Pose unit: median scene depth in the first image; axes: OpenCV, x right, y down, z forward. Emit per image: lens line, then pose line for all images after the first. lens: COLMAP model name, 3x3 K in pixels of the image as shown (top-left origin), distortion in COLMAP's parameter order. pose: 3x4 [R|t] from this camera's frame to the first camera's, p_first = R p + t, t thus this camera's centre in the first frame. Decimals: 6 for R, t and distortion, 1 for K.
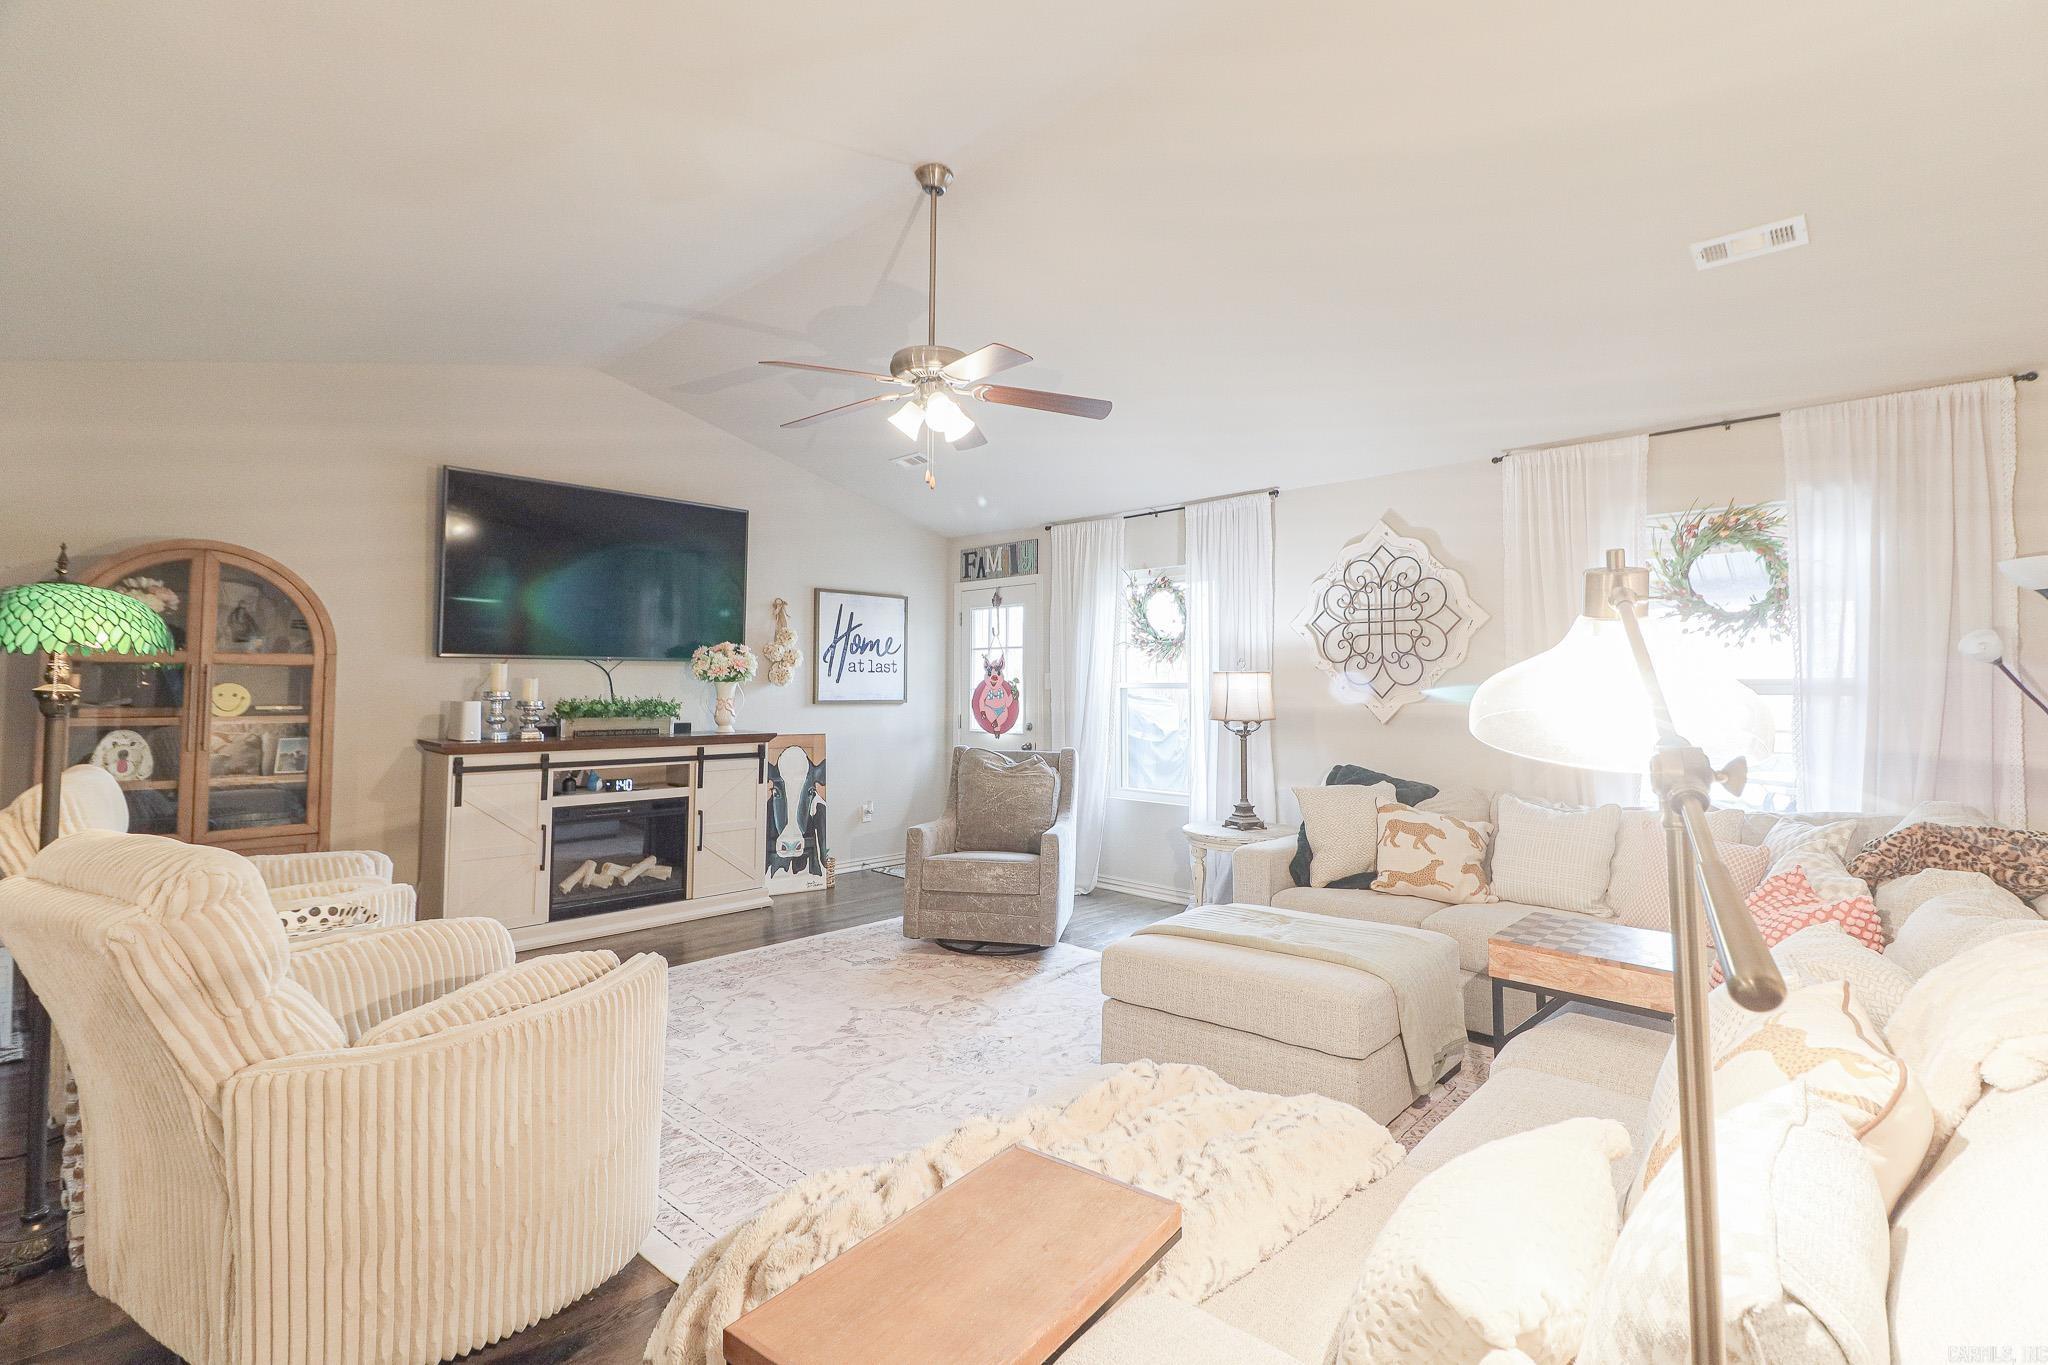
lens RADIAL K [[976.0, 0, 1028.0], [0, 976.0, 654.3], [0, 0, 1]] dist [0.000595, -0.014674]
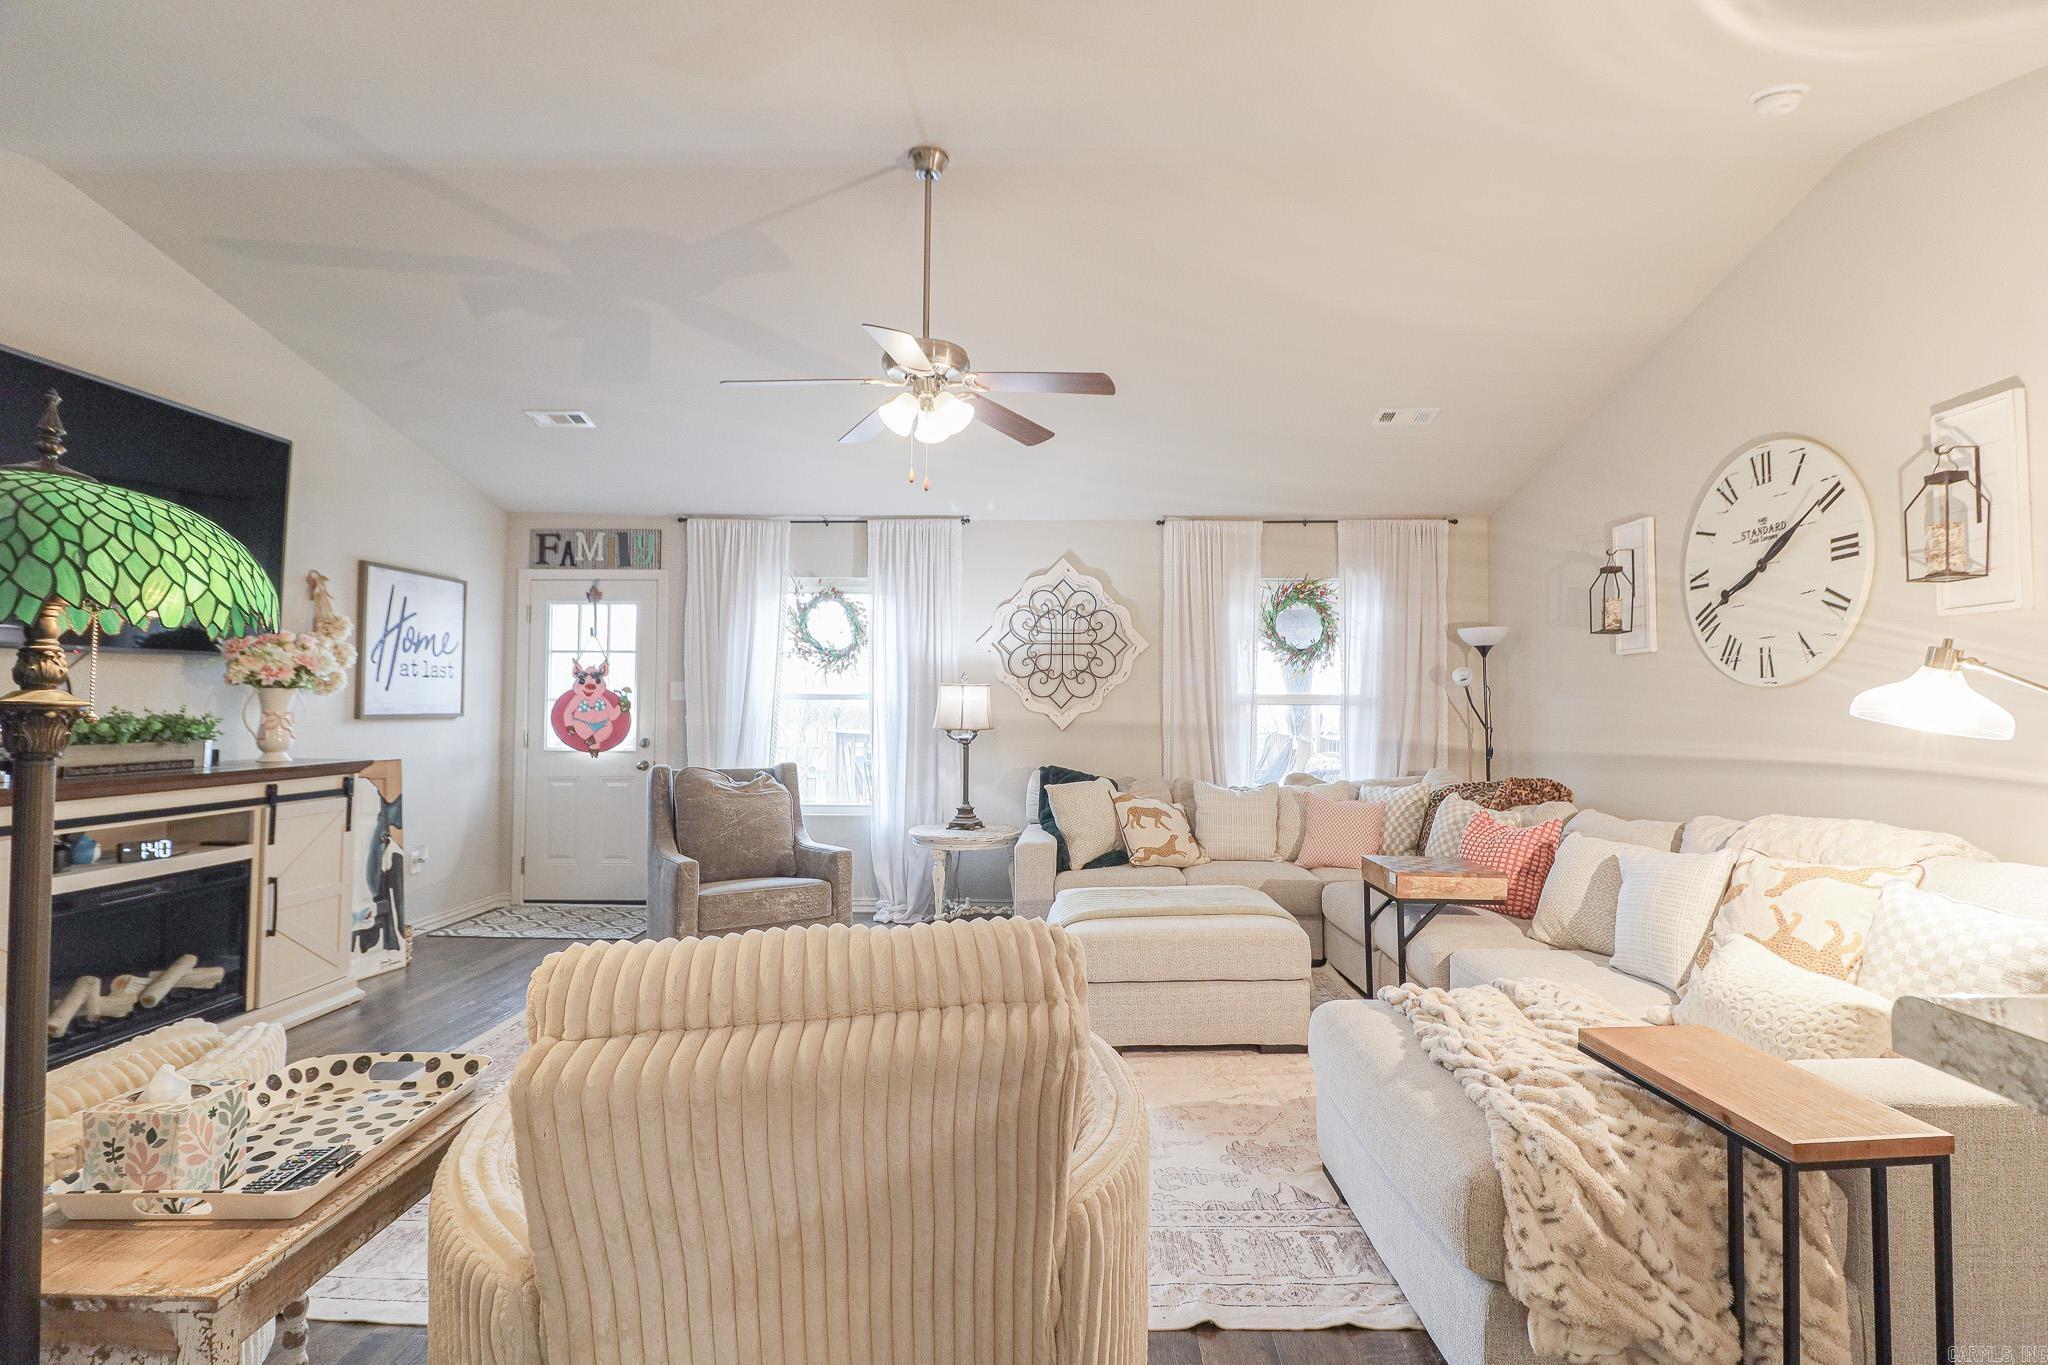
lens RADIAL K [[983.0, 0, 1024.0], [0, 983.0, 682.5], [0, 0, 1]] dist [0.000624, -0.020025]
pose [[0.718104, 0.014988, 0.695774, -0.417026], [-0.027109, 0.999612, 0.006446, 0.005751], [-0.695407, -0.023490, 0.718232, 0.146347]]
